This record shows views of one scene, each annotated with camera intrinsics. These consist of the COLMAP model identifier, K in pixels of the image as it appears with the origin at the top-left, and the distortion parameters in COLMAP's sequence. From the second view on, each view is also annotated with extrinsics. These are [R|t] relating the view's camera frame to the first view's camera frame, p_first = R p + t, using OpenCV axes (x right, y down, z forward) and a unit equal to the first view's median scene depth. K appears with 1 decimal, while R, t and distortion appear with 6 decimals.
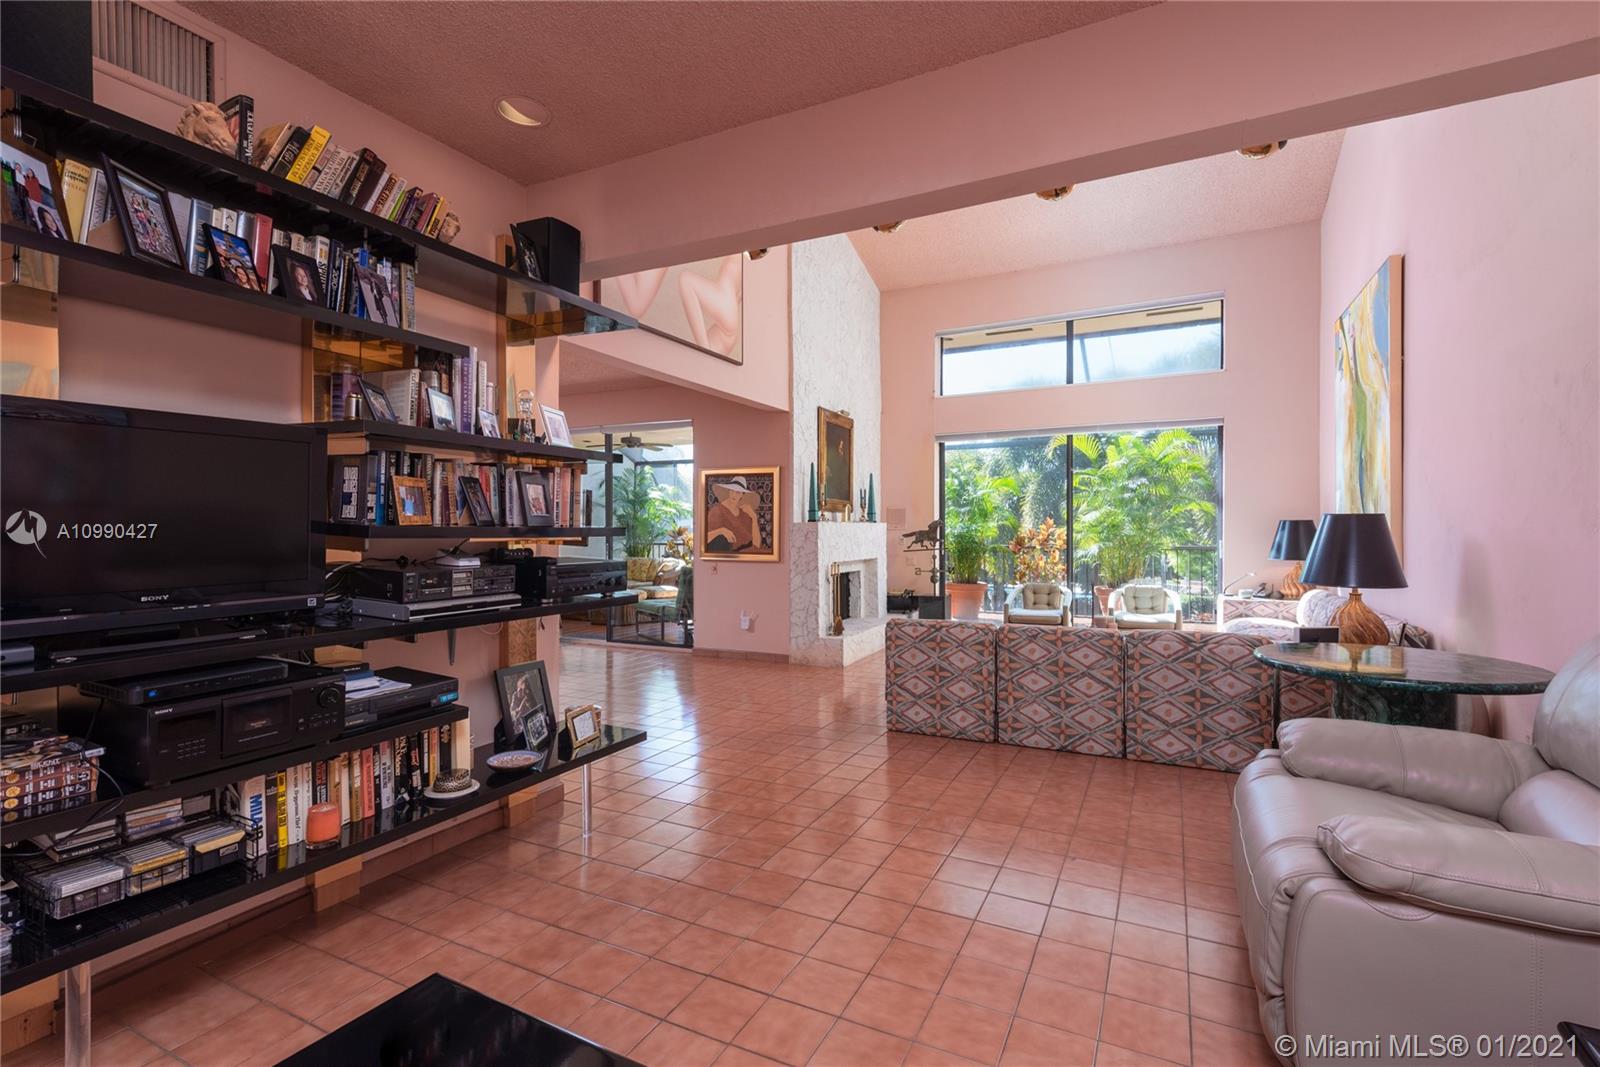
lens RADIAL K [[691.0, 0, 833.7], [0, 691.0, 562.5], [0, 0, 1]] dist [0.010065, -0.000652]
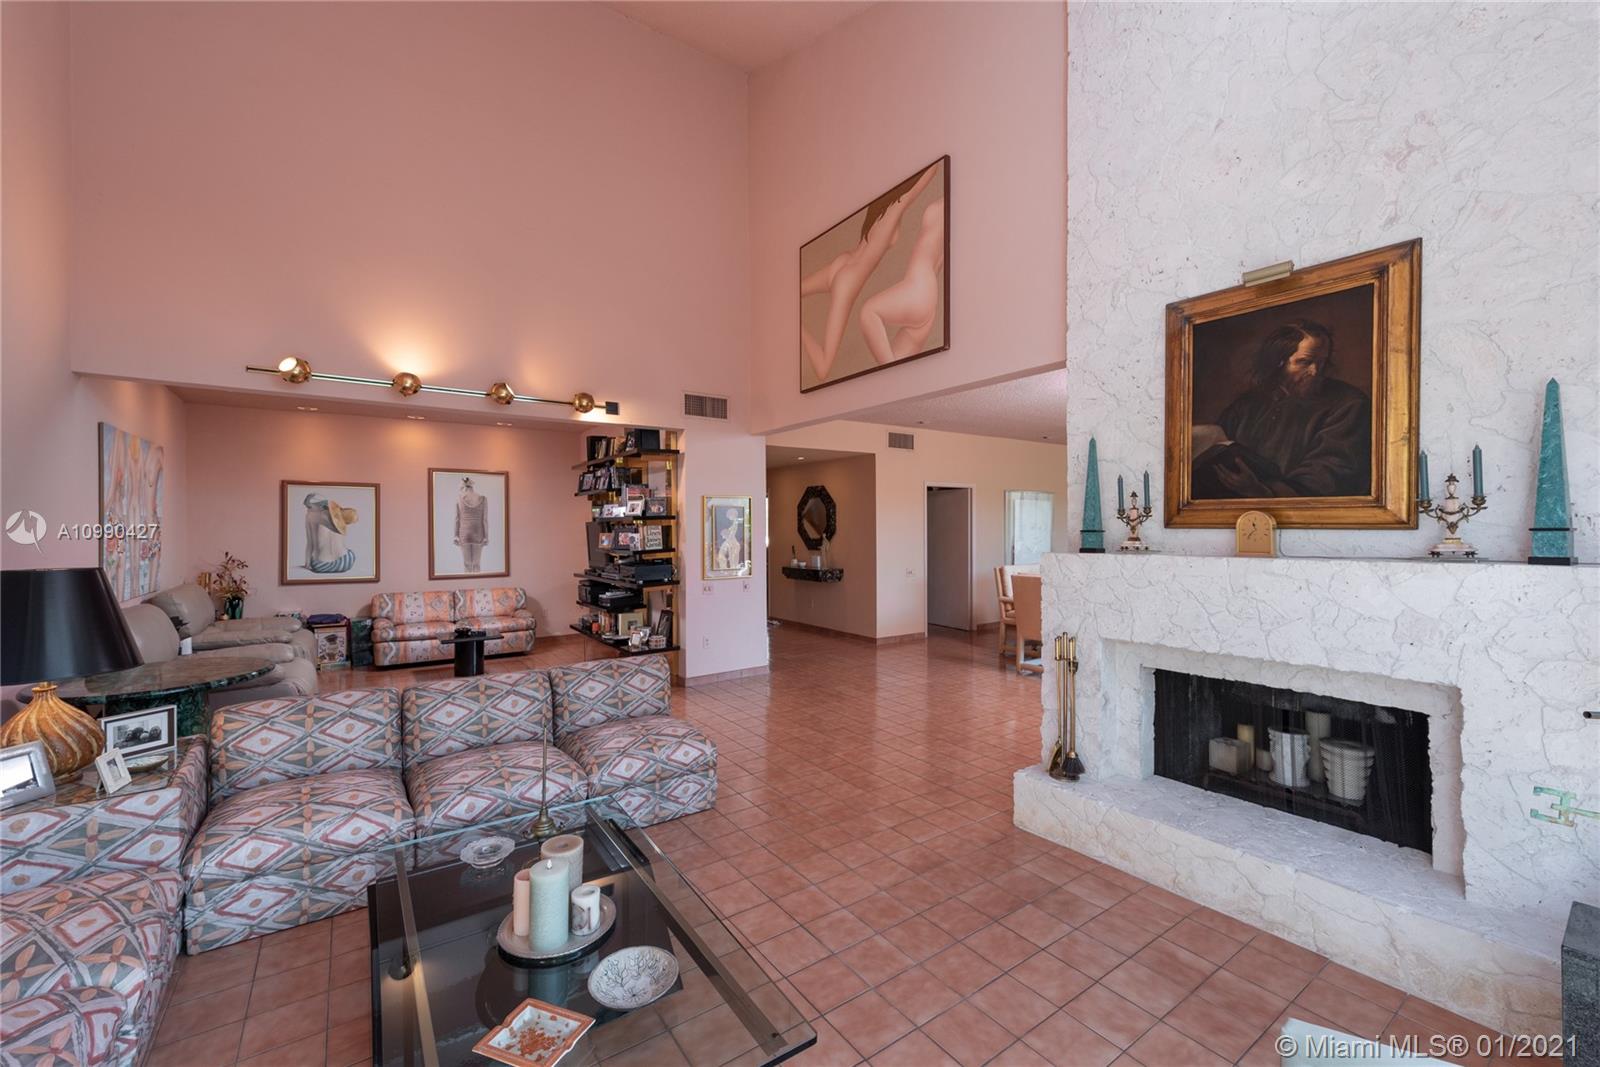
lens RADIAL K [[667.2, 0, 815.0], [0, 667.2, 540.7], [0, 0, 1]] dist [0.019294, -0.000820]
pose [[-0.493968, 0.022248, -0.869195, 0.491482], [-0.033798, 0.998426, 0.044764, -0.079228], [0.868823, 0.051489, -0.492438, 1.022313]]
